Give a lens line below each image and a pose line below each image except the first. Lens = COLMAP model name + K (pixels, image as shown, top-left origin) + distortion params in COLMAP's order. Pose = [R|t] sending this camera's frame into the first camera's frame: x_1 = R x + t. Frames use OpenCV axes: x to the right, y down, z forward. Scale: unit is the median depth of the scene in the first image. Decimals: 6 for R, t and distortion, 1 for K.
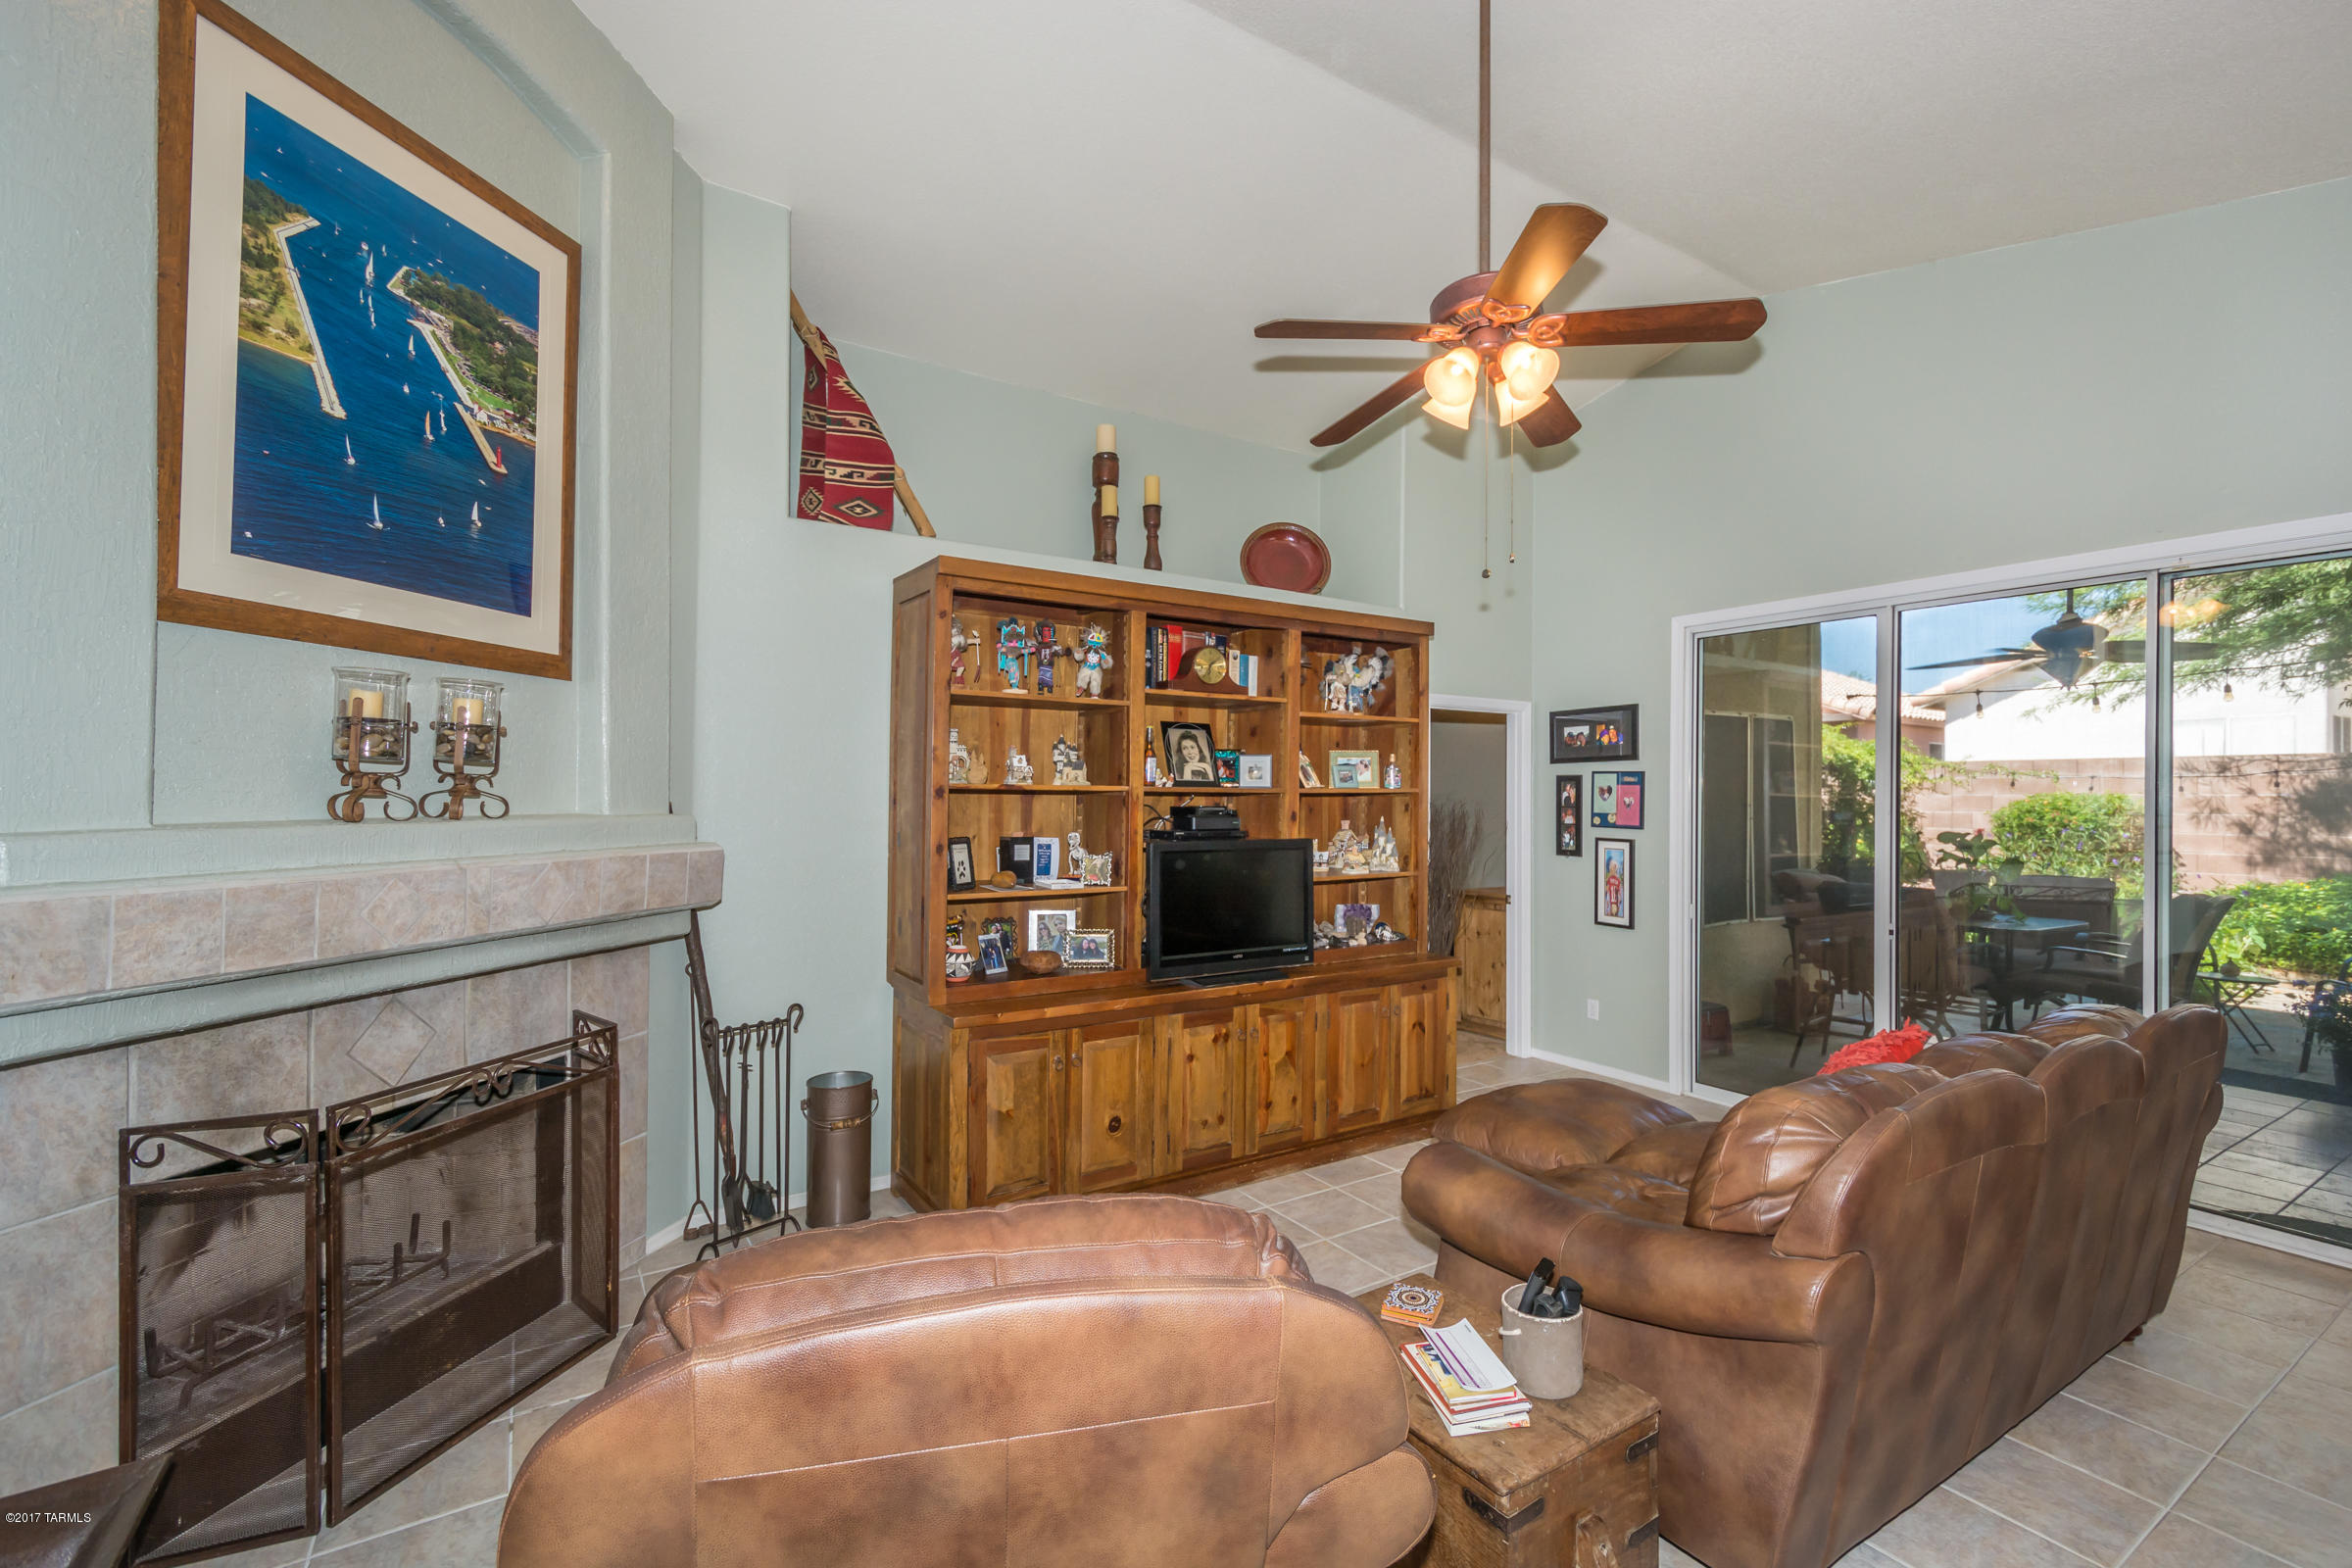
lens RADIAL K [[1022.6, 0, 1207.6], [0, 1022.6, 792.7], [0, 0, 1]] dist [0.000776, -0.000096]
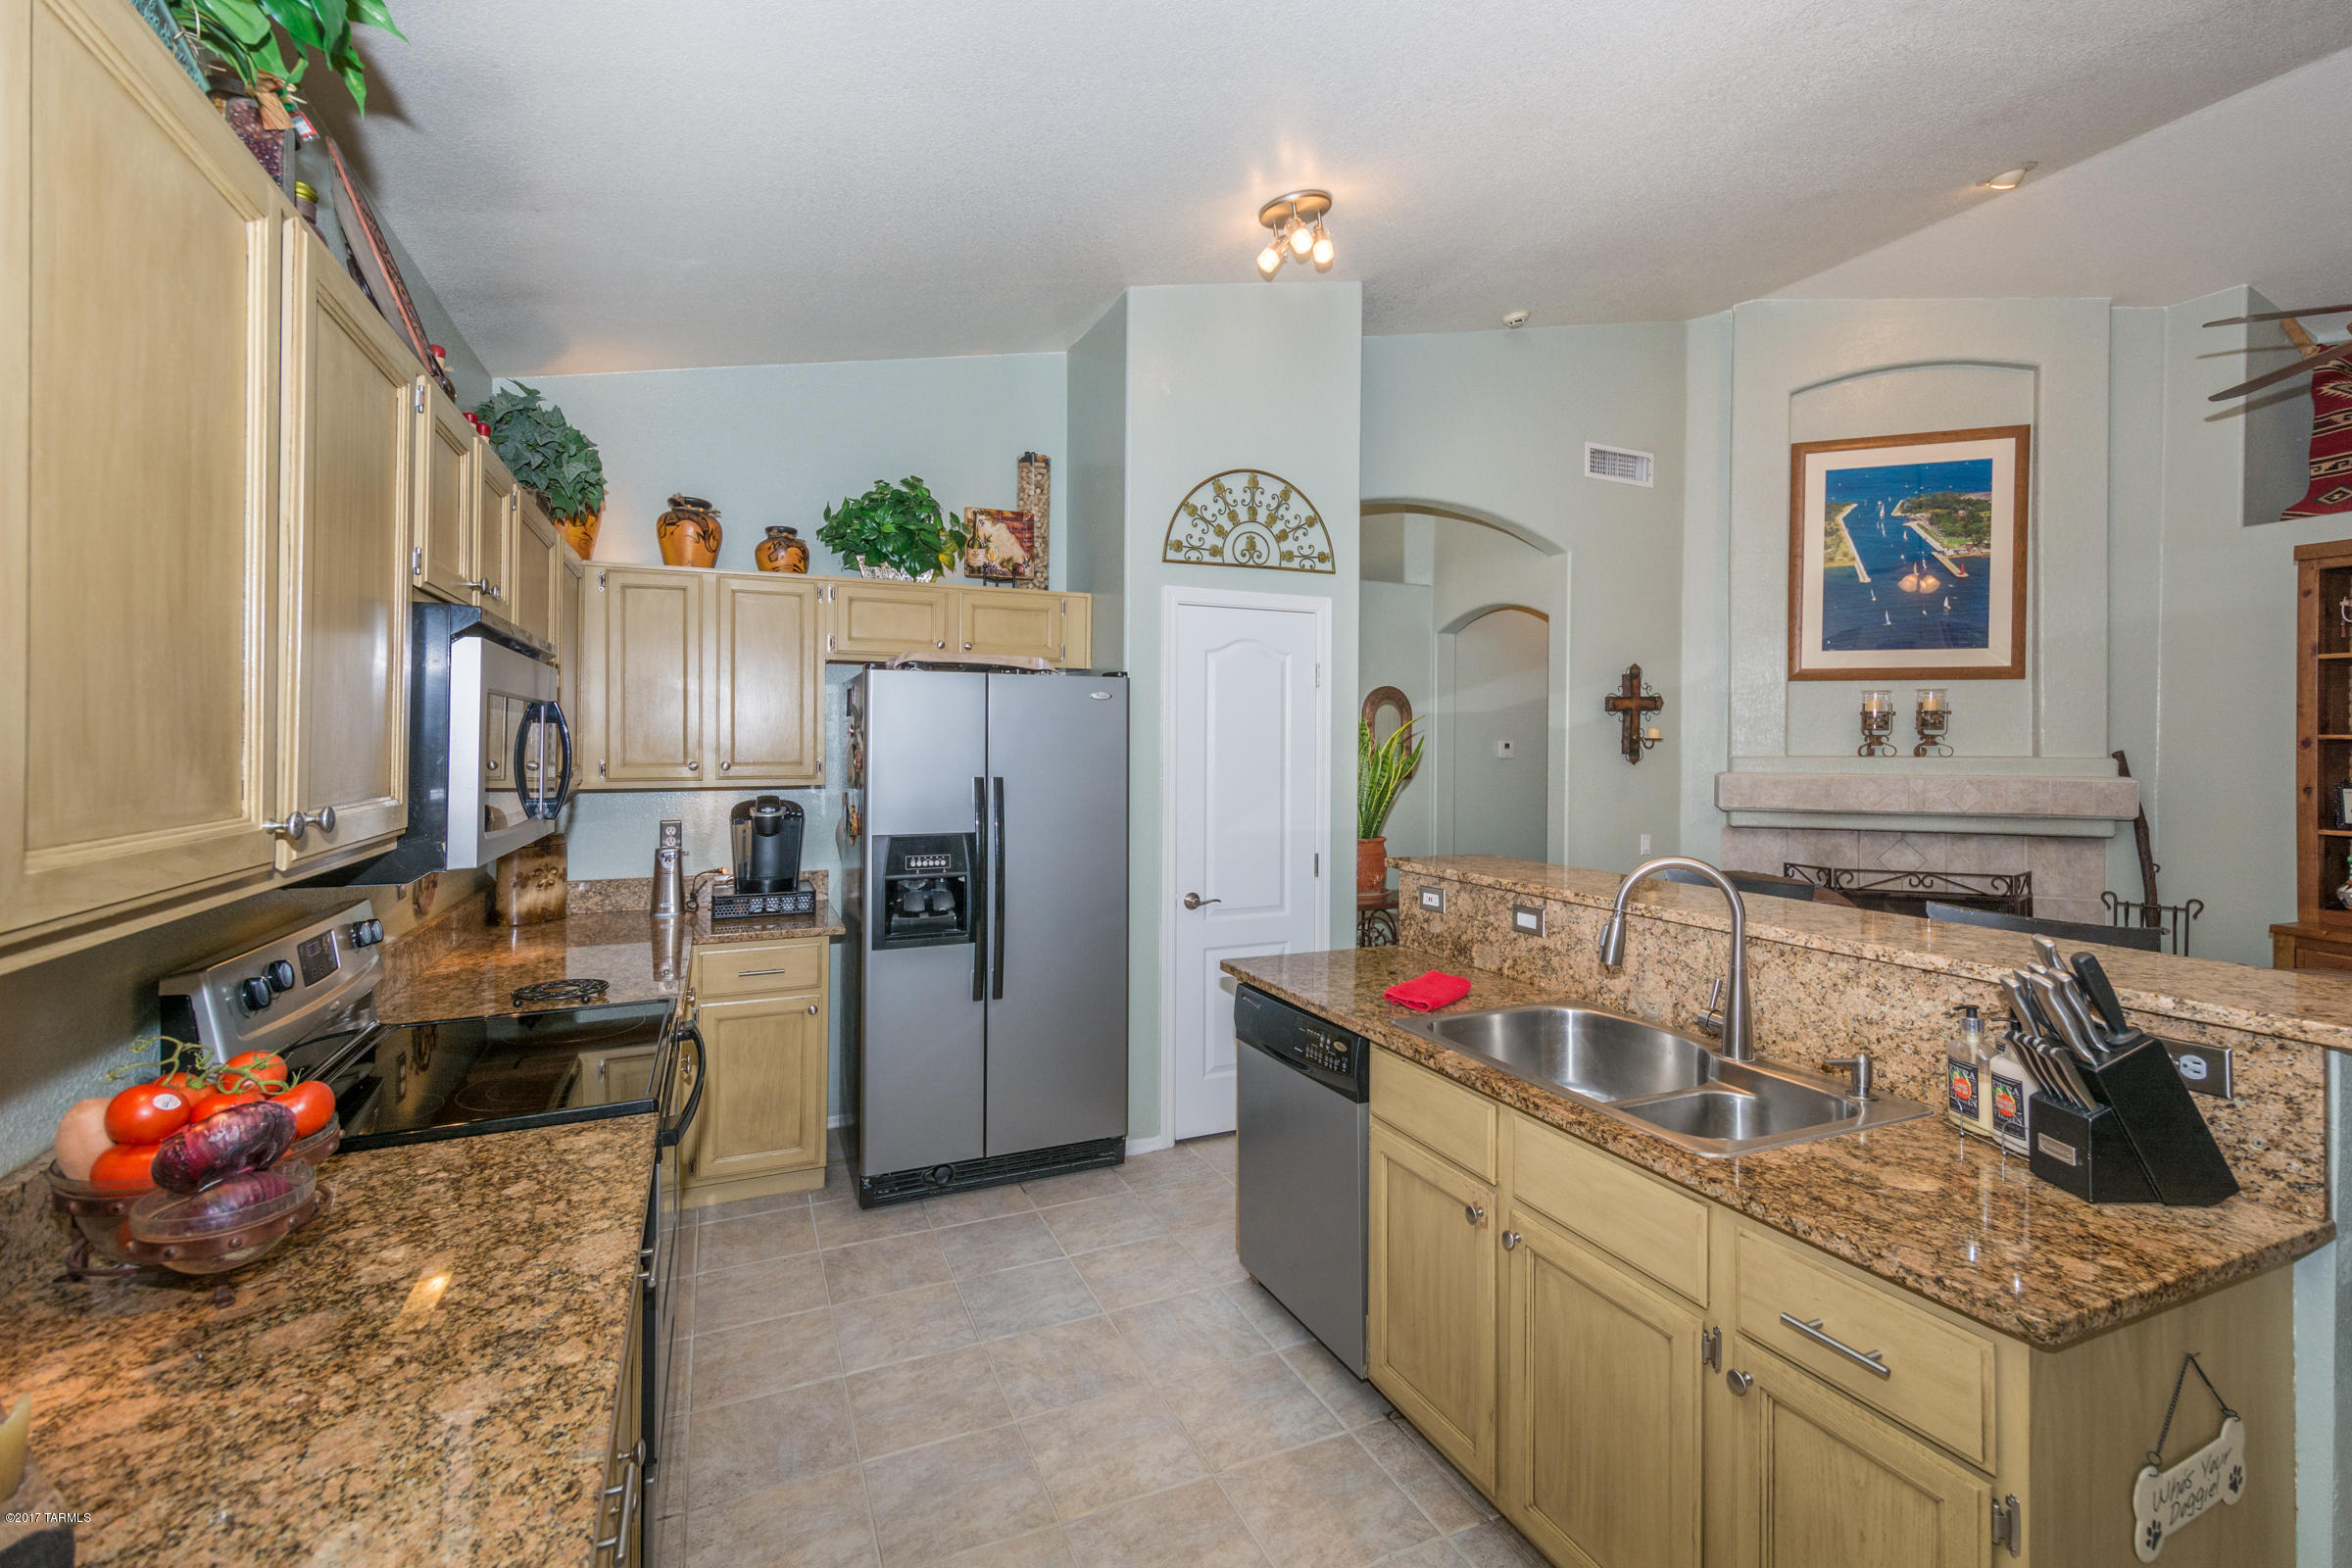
lens RADIAL K [[1031.5, 0, 1173.8], [0, 1031.5, 745.1], [0, 0, 1]] dist [-0.003437, -0.000606]
pose [[-0.168524, -0.000992, -0.985697, 1.560148], [-0.001448, 0.999999, -0.000759, 0.006409], [0.985697, 0.001299, -0.168525, -0.143799]]
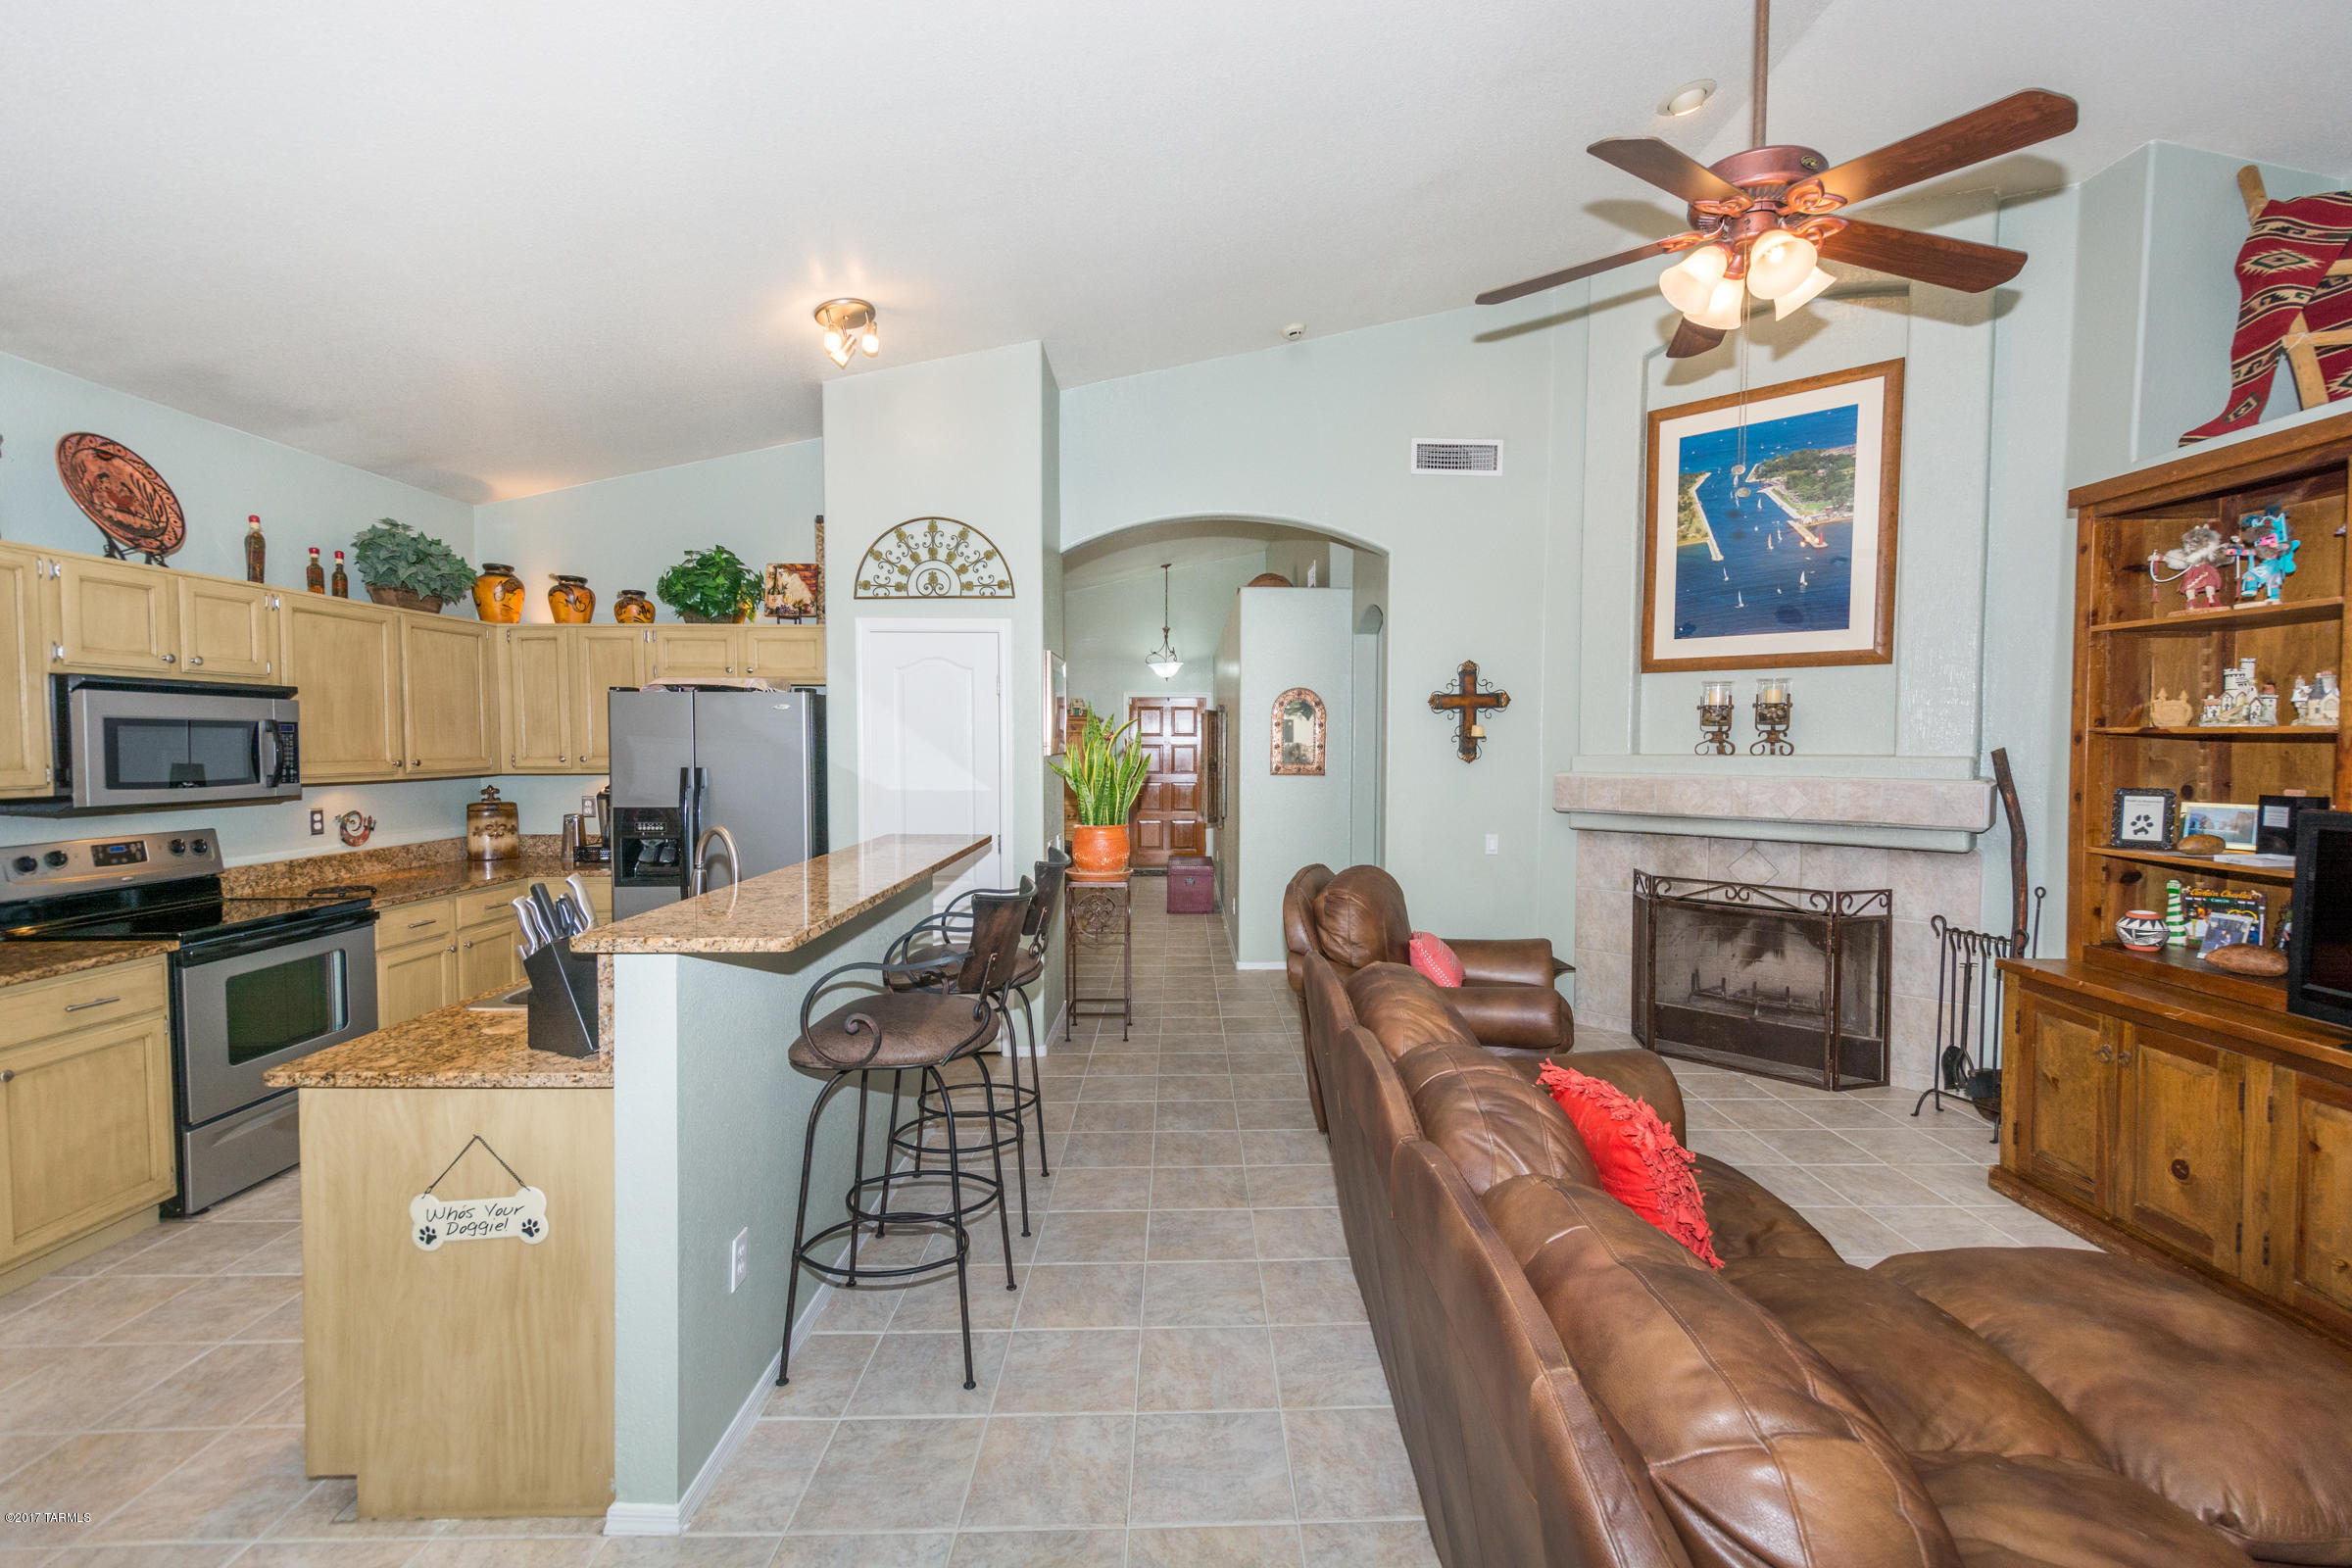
lens RADIAL K [[1022.6, 0, 1207.6], [0, 1022.6, 792.7], [0, 0, 1]] dist [0.000776, -0.000096]
pose [[-0.536339, 0.037036, -0.843190, 1.341350], [0.000156, 0.999041, 0.043782, 0.012760], [0.844003, 0.023351, -0.535830, 1.128665]]
